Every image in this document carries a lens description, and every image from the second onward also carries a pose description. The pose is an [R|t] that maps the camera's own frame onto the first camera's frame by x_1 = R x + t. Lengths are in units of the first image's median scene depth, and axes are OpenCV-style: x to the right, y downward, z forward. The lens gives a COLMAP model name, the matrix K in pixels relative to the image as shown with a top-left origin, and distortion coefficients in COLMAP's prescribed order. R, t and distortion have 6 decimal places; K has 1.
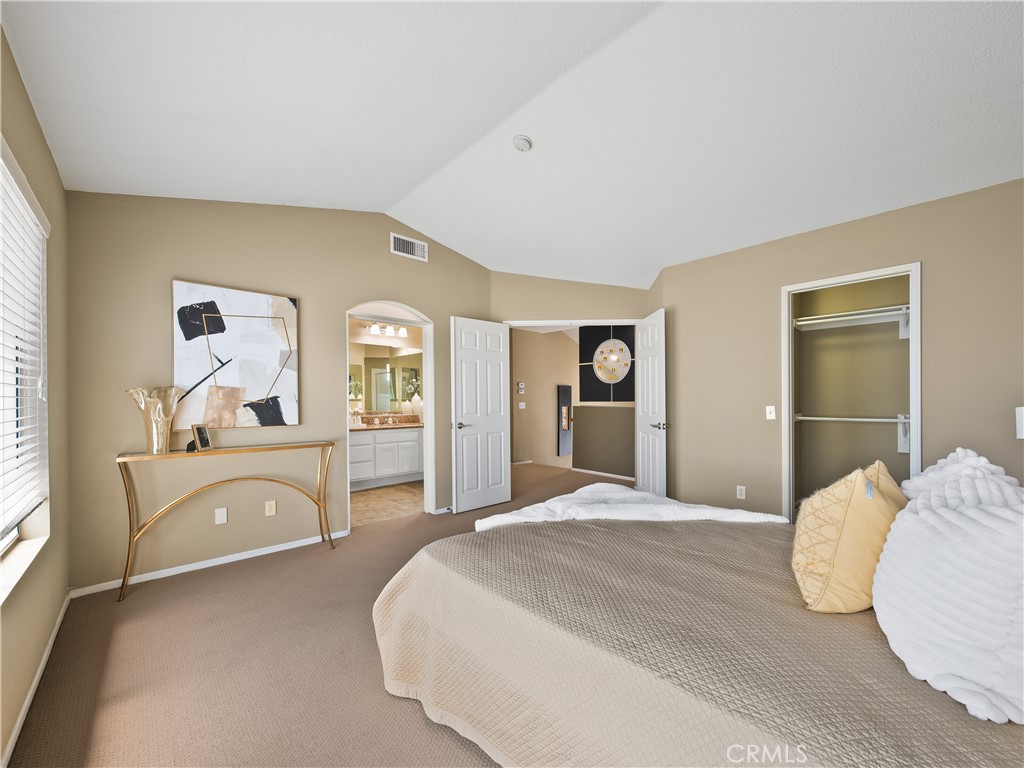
lens RADIAL K [[394.0, 0, 517.3], [0, 394.0, 385.6], [0, 0, 1]] dist [-0.006519, -0.000080]
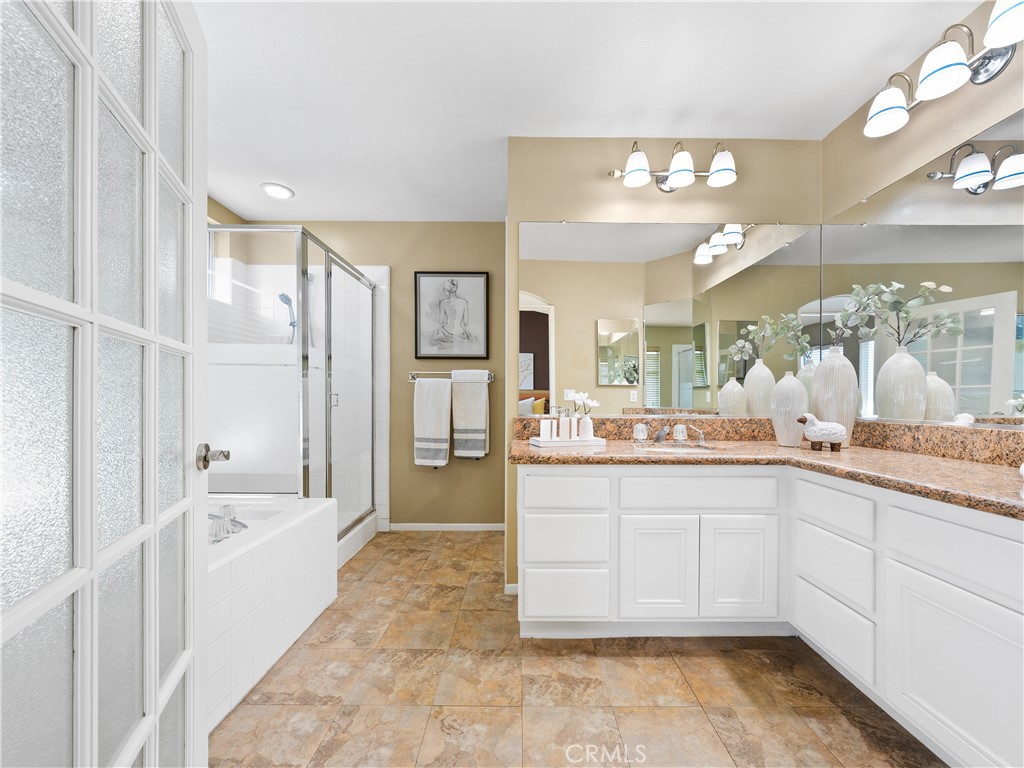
lens RADIAL K [[394.0, 0, 517.3], [0, 394.0, 385.6], [0, 0, 1]] dist [-0.006519, -0.000080]
pose [[0.724599, 0.007639, -0.689129, -0.185085], [-0.002632, 0.999962, 0.008316, 0.043953], [0.689166, -0.004212, 0.724591, 0.640532]]
